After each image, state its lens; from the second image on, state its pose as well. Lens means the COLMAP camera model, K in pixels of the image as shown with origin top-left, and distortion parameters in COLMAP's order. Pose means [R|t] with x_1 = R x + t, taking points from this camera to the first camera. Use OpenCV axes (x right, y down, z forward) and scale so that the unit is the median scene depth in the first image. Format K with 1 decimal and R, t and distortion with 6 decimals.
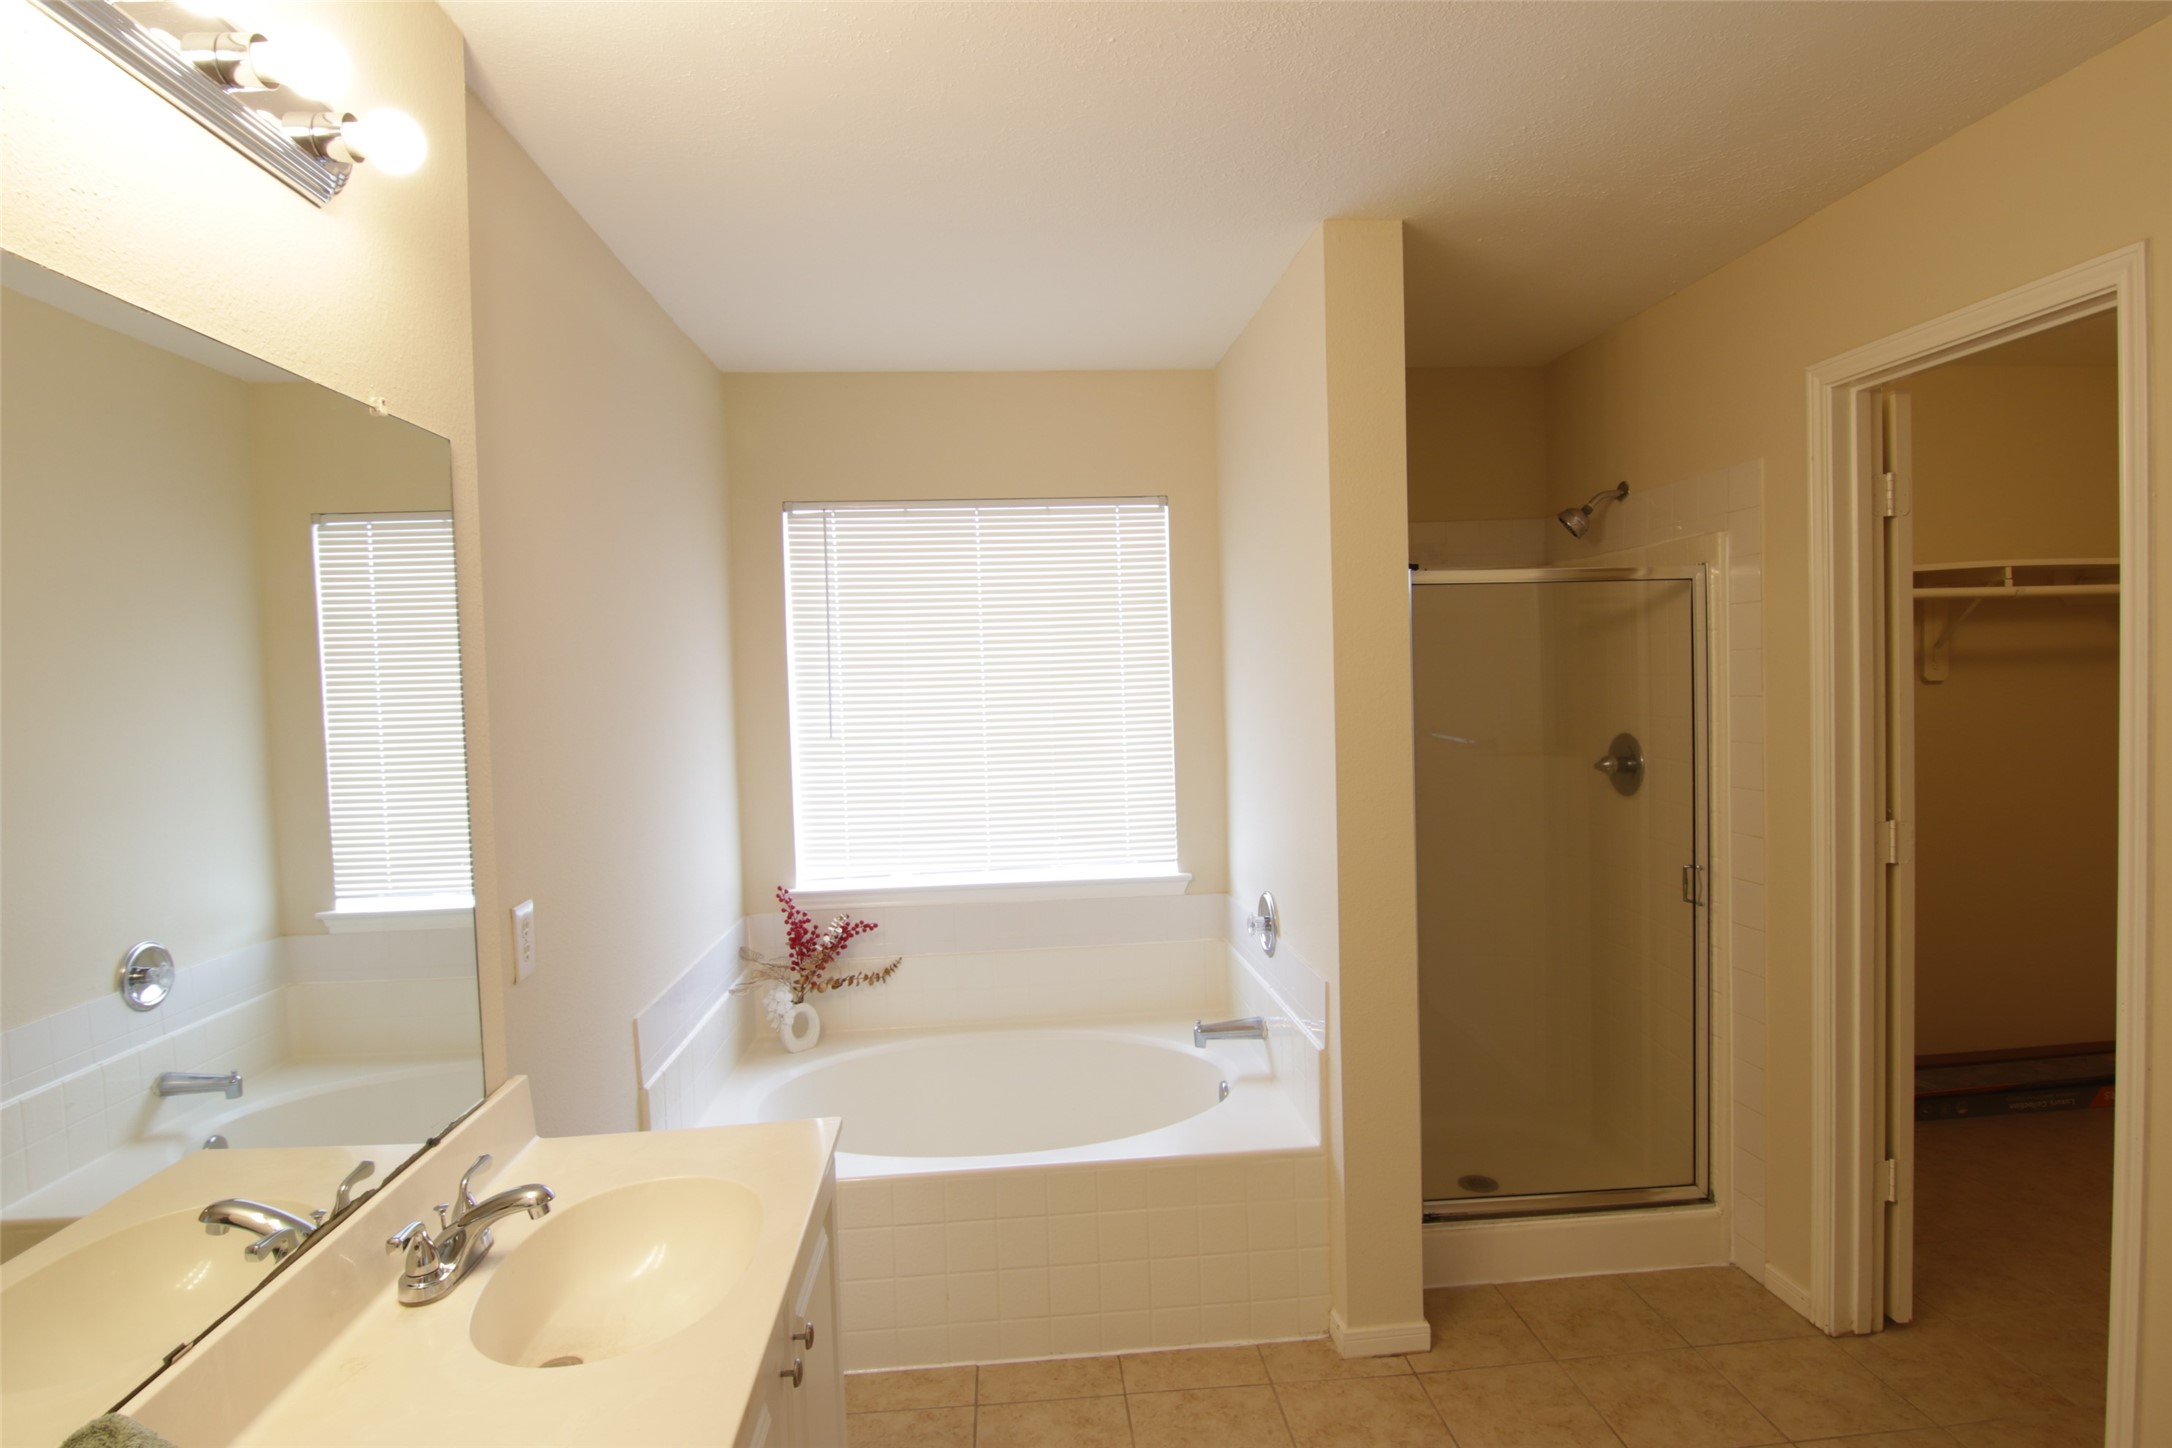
lens RADIAL K [[1113.8, 0, 1083.4], [0, 1113.8, 714.1], [0, 0, 1]] dist [-0.003205, -0.011613]
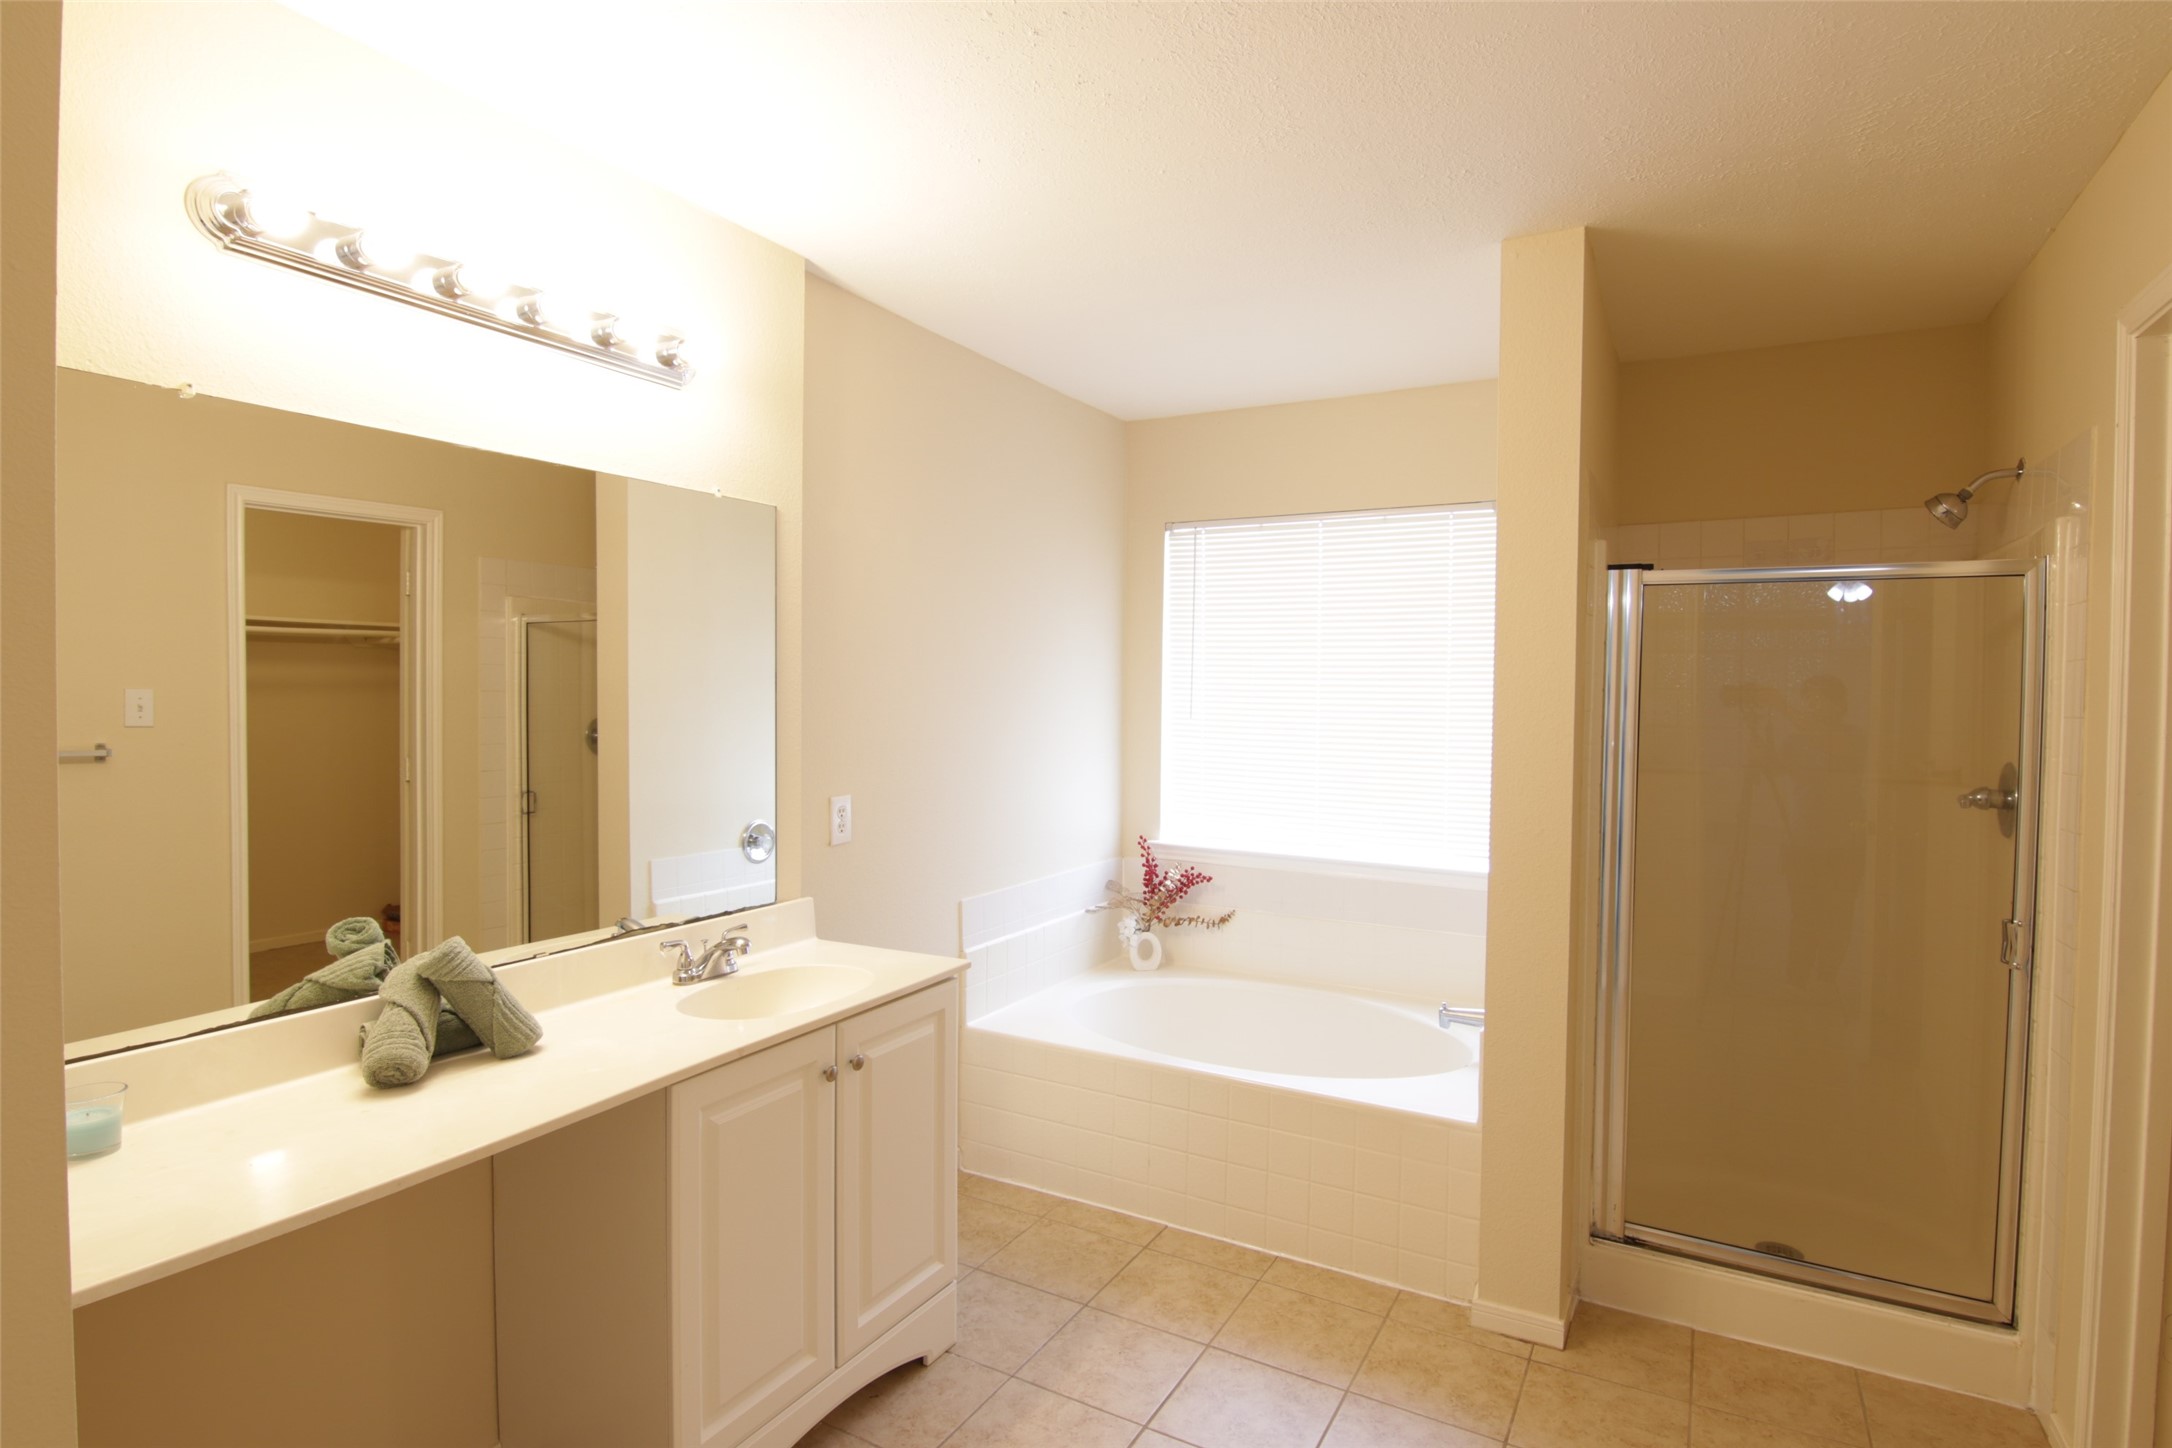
lens RADIAL K [[1113.8, 0, 1083.4], [0, 1113.8, 714.1], [0, 0, 1]] dist [-0.003205, -0.011613]
pose [[0.829398, 0.052927, -0.556145, 0.424919], [-0.055702, 0.998376, 0.011943, 0.011305], [0.555874, 0.021073, 0.830999, -0.074194]]
